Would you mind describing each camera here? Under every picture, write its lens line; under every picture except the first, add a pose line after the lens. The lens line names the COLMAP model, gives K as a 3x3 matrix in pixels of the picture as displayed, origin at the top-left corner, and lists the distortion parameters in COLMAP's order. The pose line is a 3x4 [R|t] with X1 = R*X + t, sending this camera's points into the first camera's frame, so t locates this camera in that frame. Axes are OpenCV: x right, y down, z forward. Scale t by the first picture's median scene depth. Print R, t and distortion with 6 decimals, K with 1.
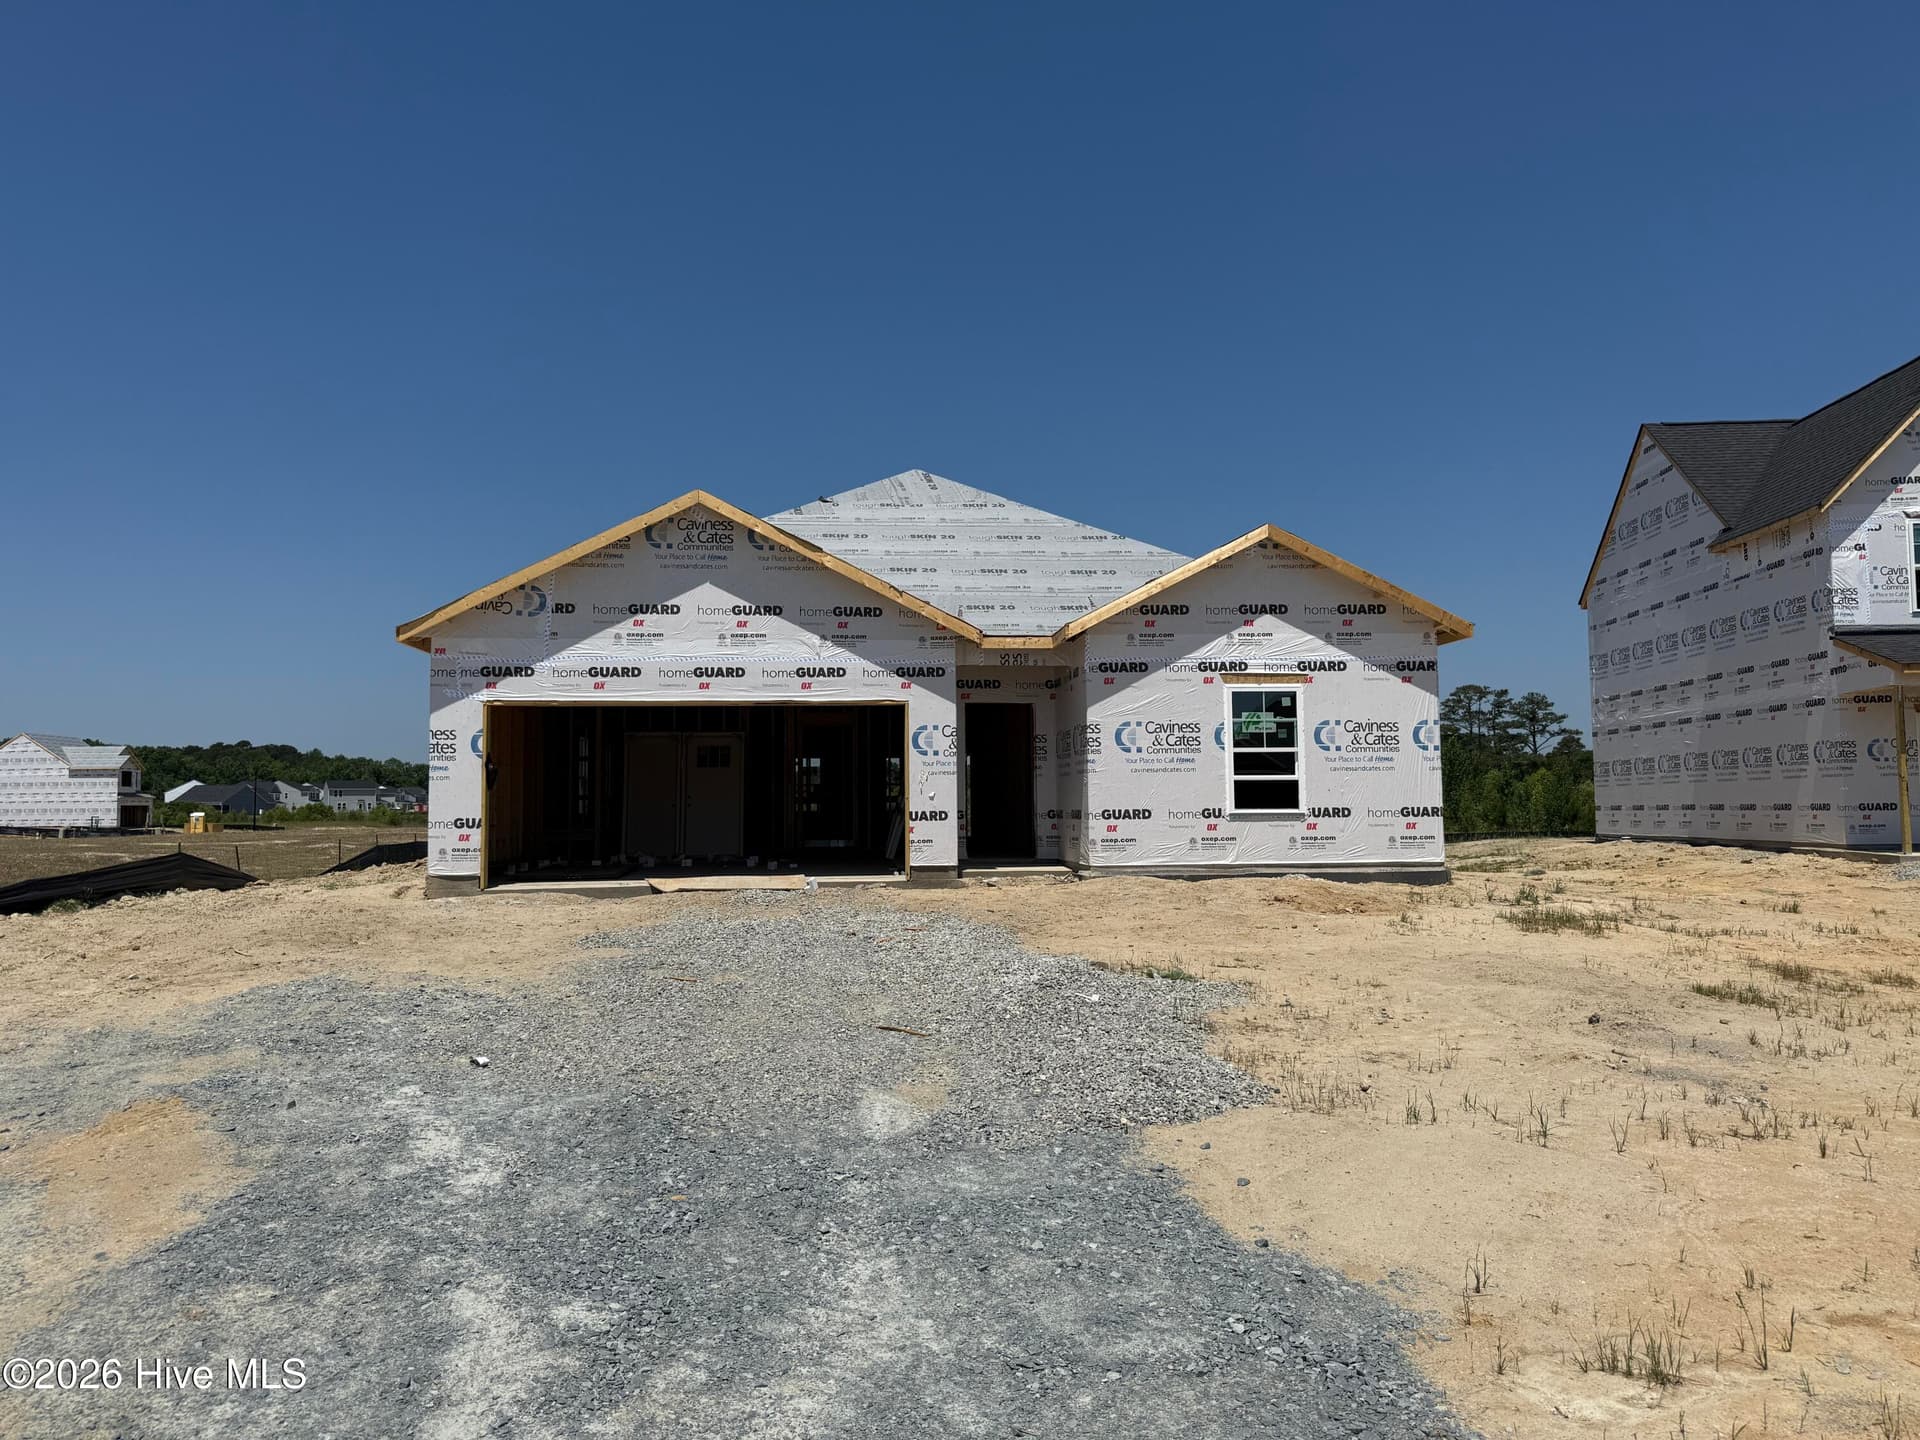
lens RADIAL K [[1296.4, 0, 955.0], [0, 1296.4, 712.8], [0, 0, 1]] dist [0.003845, 0.001220]
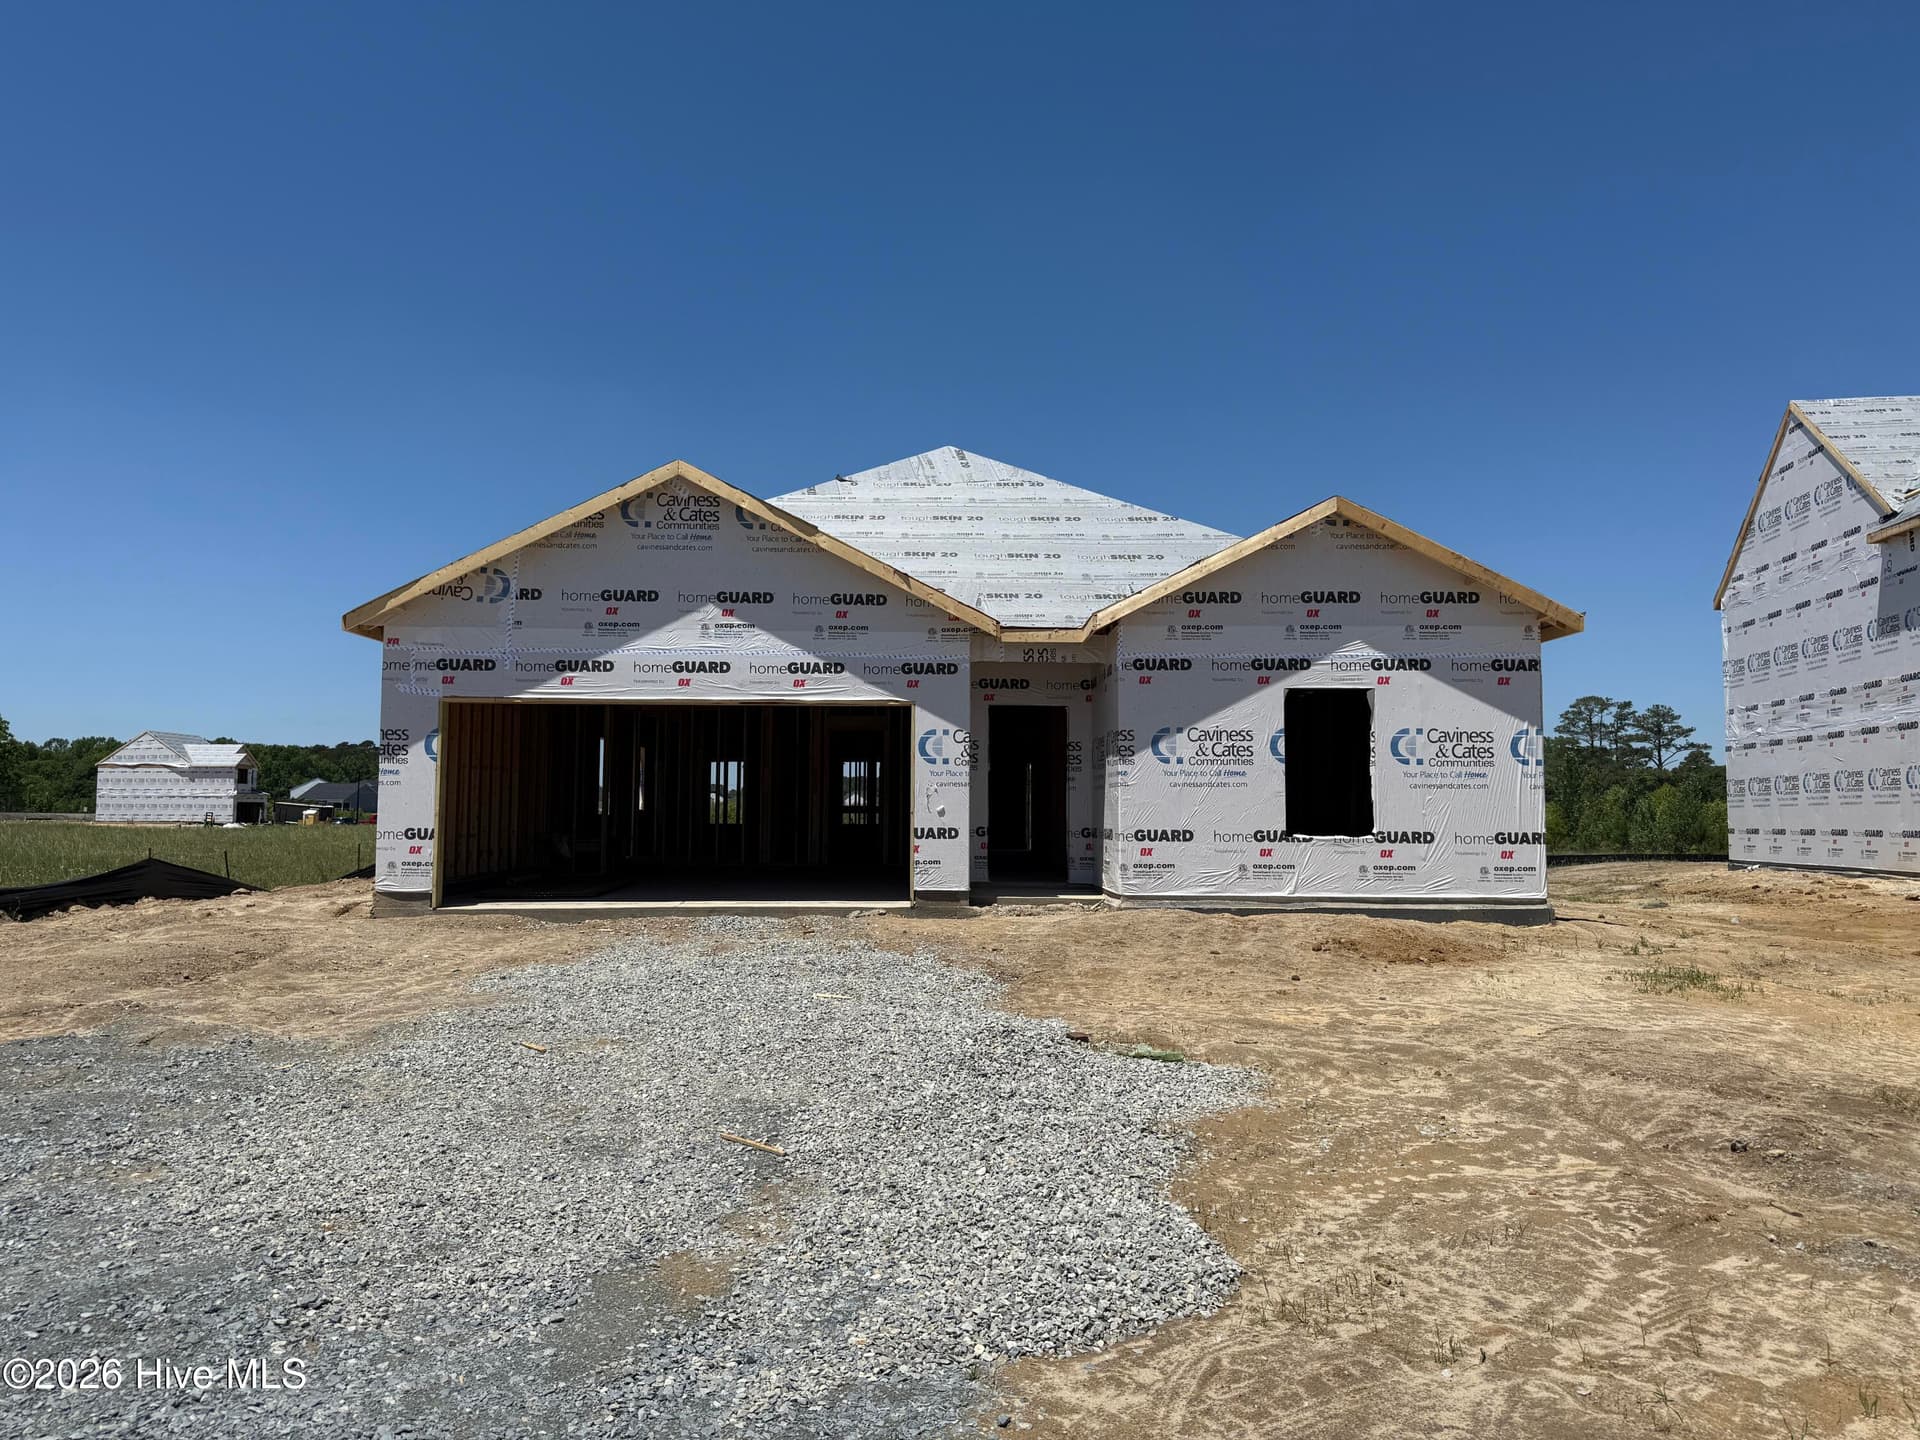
lens RADIAL K [[1281.8, 0, 960.0], [0, 1281.8, 720.0], [0, 0, 1]] dist [0.024194, -0.052787]
pose [[0.996868, 0.009491, -0.078513, 0.062025], [-0.009494, 0.999955, 0.000336, 0.002758], [0.078512, 0.000410, 0.996913, 0.139981]]
